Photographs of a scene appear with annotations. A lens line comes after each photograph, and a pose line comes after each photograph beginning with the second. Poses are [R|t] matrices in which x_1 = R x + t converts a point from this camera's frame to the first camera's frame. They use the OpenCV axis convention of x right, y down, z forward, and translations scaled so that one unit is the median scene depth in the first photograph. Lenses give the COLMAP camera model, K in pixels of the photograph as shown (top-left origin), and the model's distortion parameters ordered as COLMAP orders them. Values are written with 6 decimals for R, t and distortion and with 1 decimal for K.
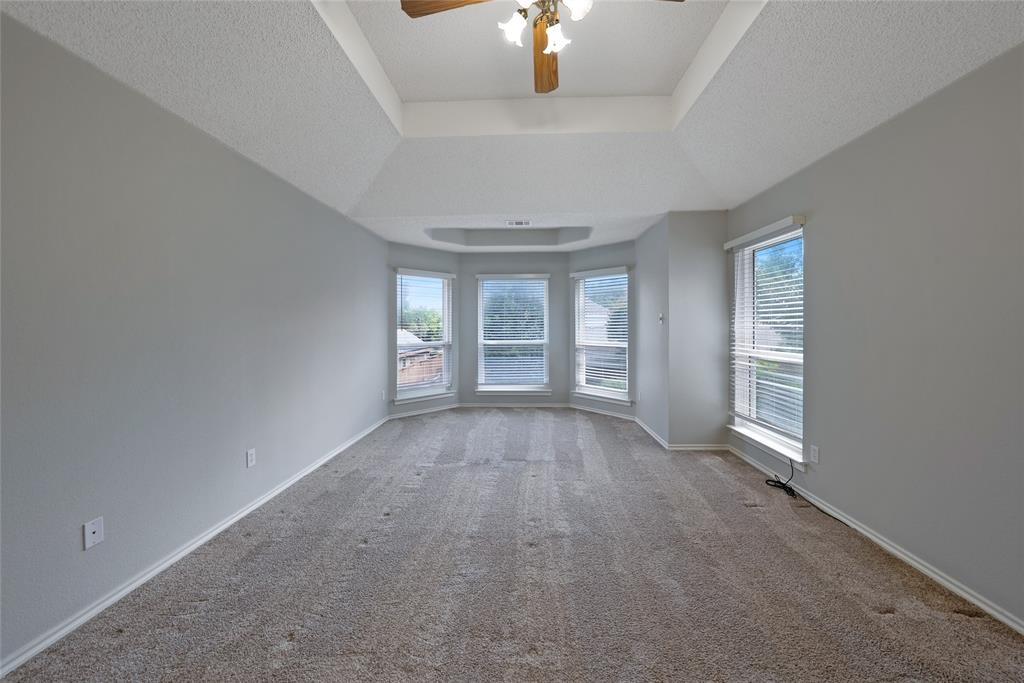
lens RADIAL K [[352.1, 0, 540.7], [0, 352.1, 324.7], [0, 0, 1]] dist [-0.014942, 0.002840]
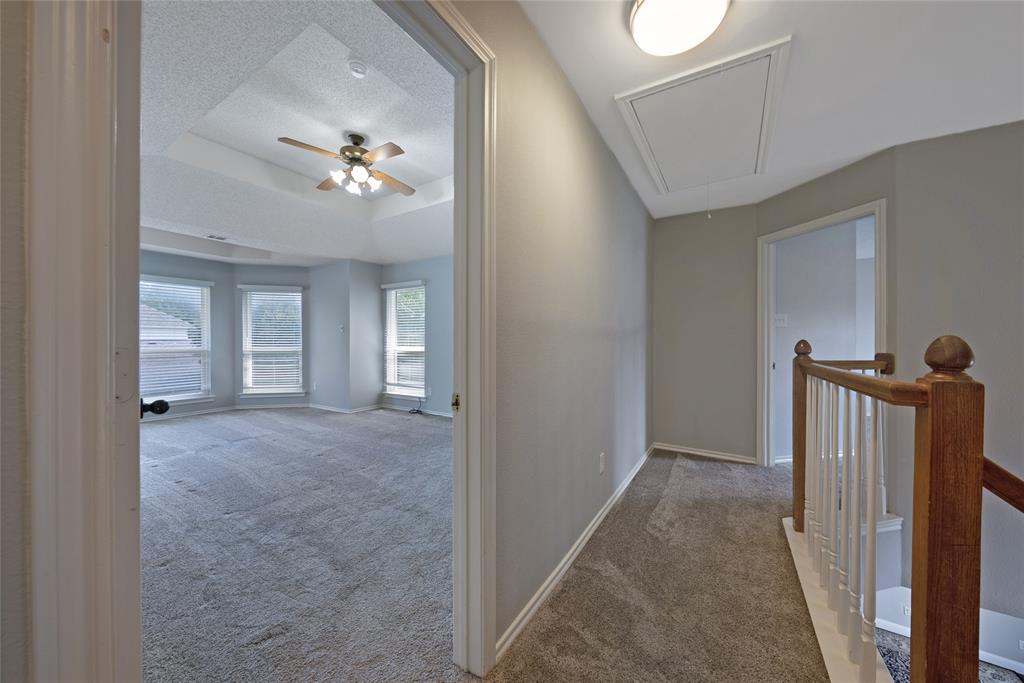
lens RADIAL K [[352.1, 0, 513.1], [0, 352.1, 341.8], [0, 0, 1]] dist [-0.014942, 0.002840]
pose [[0.509284, 0.000459, 0.860598, -0.616913], [-0.001965, 0.999998, 0.000630, 0.040956], [-0.860596, -0.002012, 0.509284, -0.416659]]
